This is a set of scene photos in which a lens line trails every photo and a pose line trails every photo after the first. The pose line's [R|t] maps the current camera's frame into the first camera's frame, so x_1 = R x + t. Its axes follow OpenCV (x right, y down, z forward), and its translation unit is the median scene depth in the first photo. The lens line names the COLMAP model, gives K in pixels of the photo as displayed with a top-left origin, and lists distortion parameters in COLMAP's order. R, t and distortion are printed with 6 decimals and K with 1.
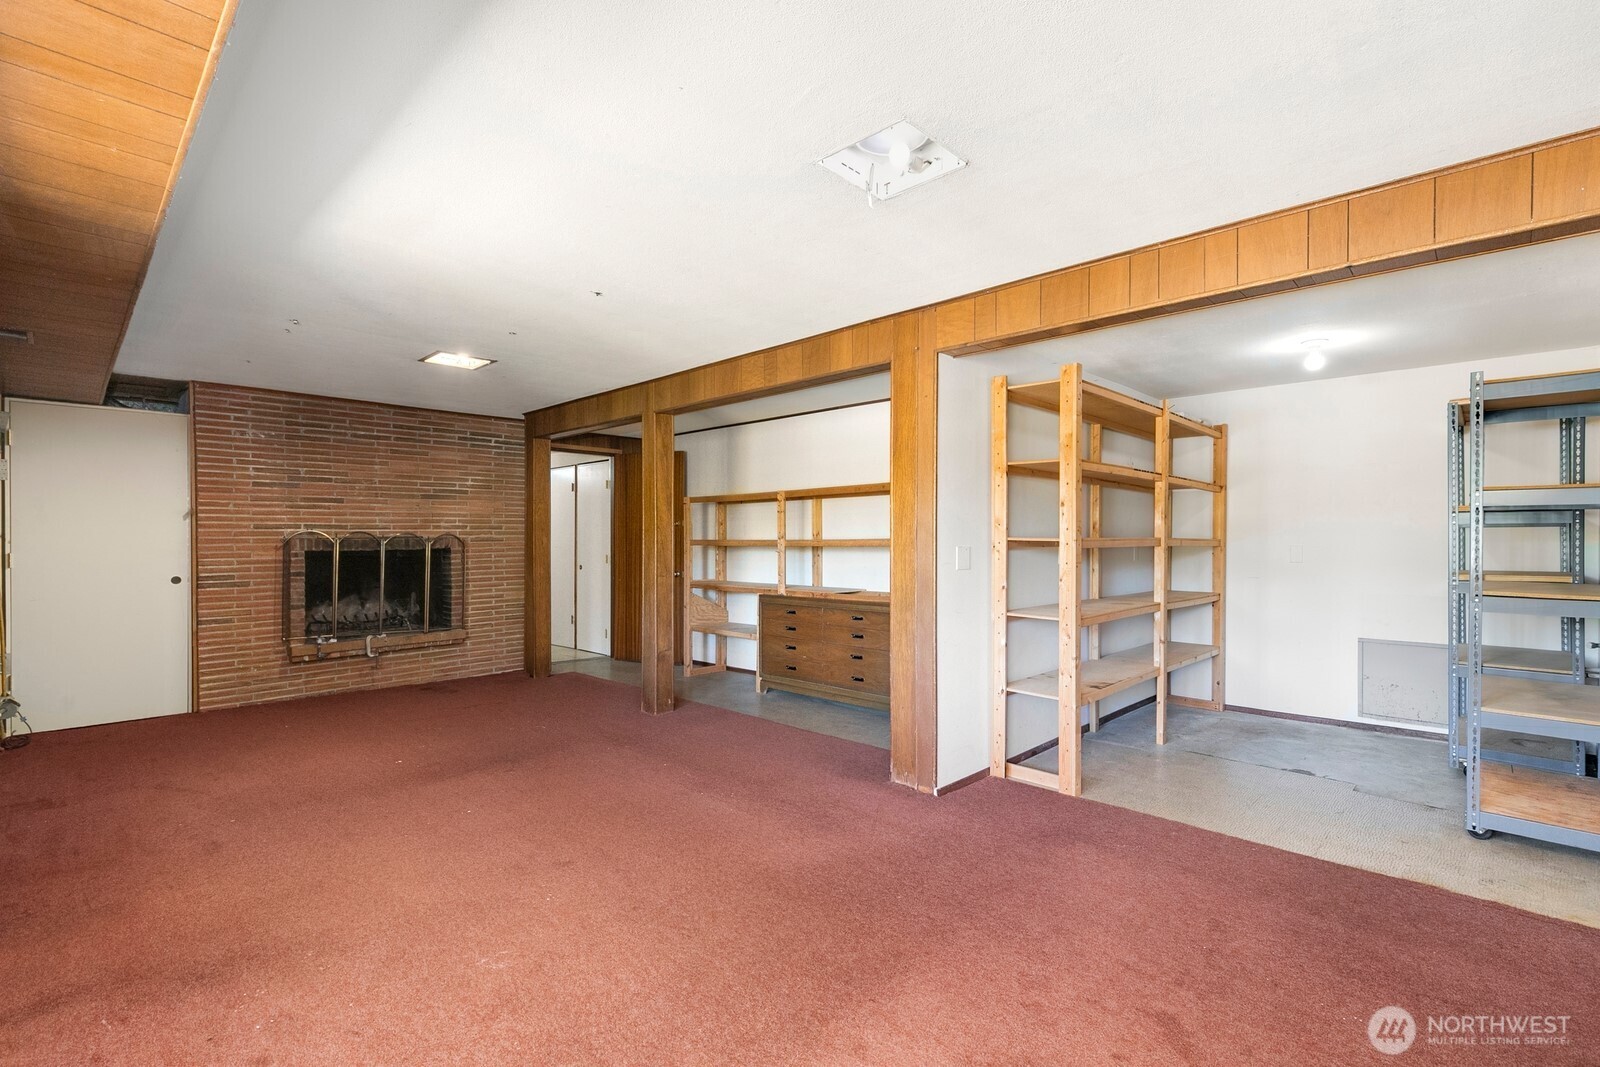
lens RADIAL K [[725.6, 0, 798.5], [0, 725.6, 537.1], [0, 0, 1]] dist [0.005763, -0.000410]
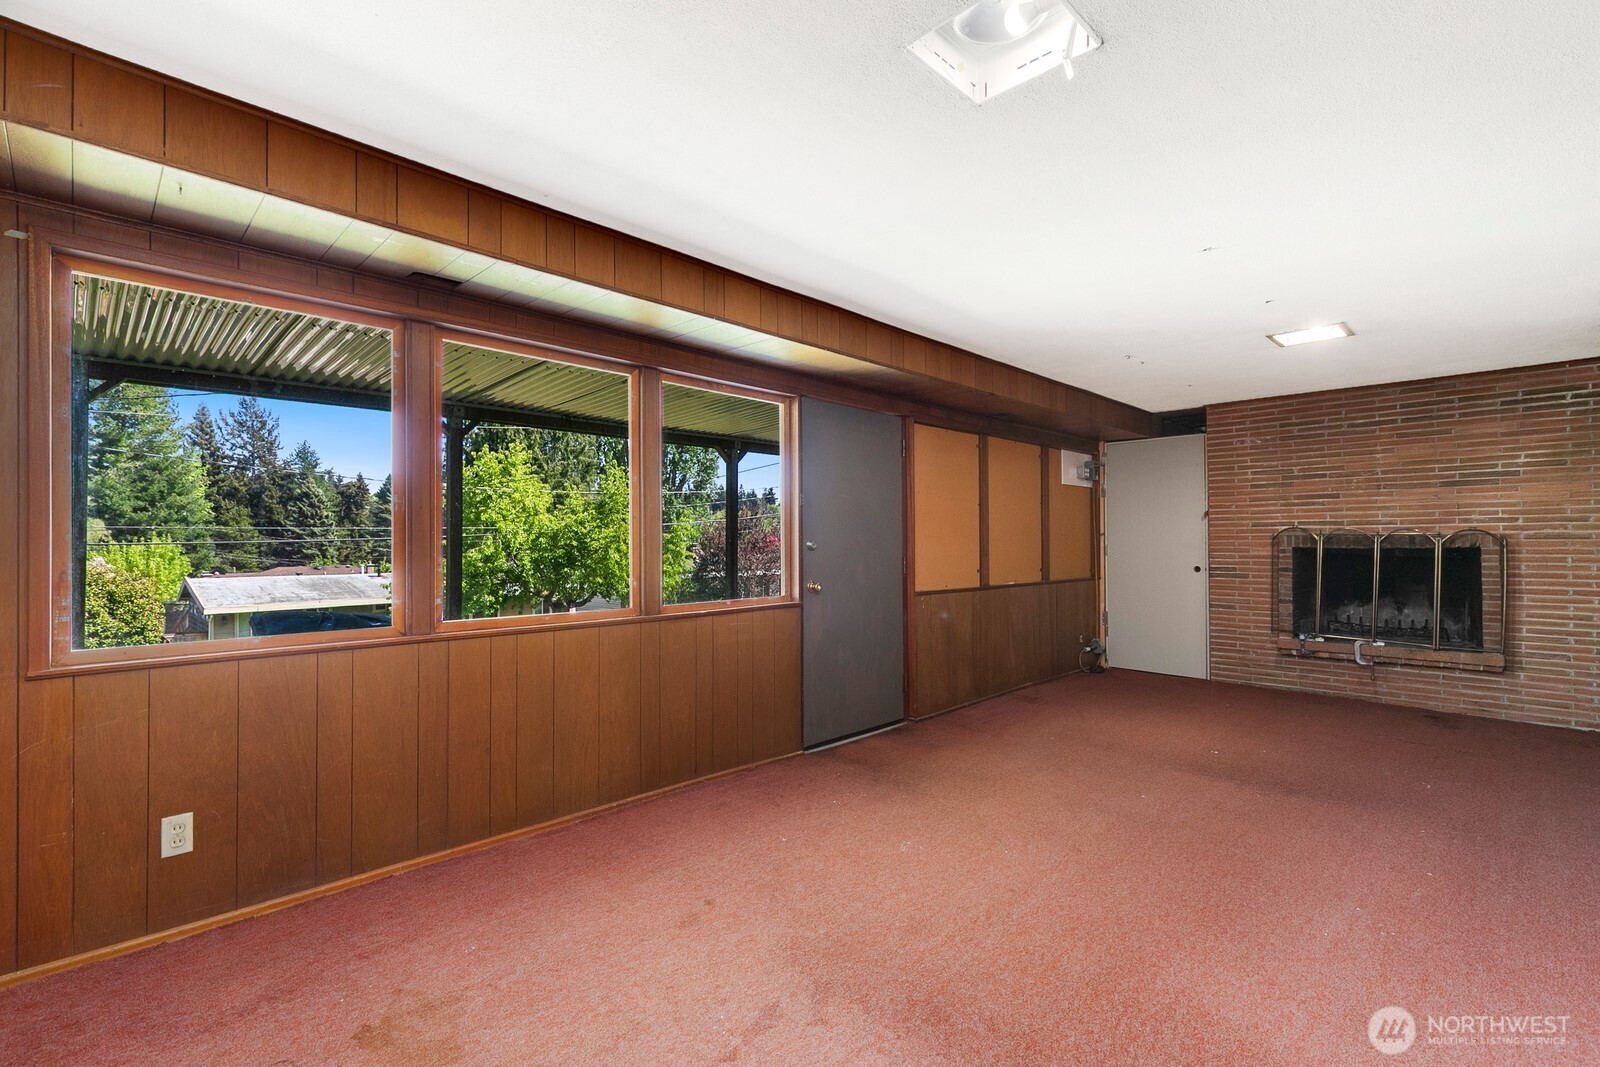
lens RADIAL K [[725.6, 0, 791.3], [0, 725.6, 532.5], [0, 0, 1]] dist [0.005763, -0.000410]
pose [[-0.028756, -0.007400, -0.999559, 0.358183], [0.001470, 0.999971, -0.007445, 0.004260], [0.999585, -0.001684, -0.028744, 0.313580]]
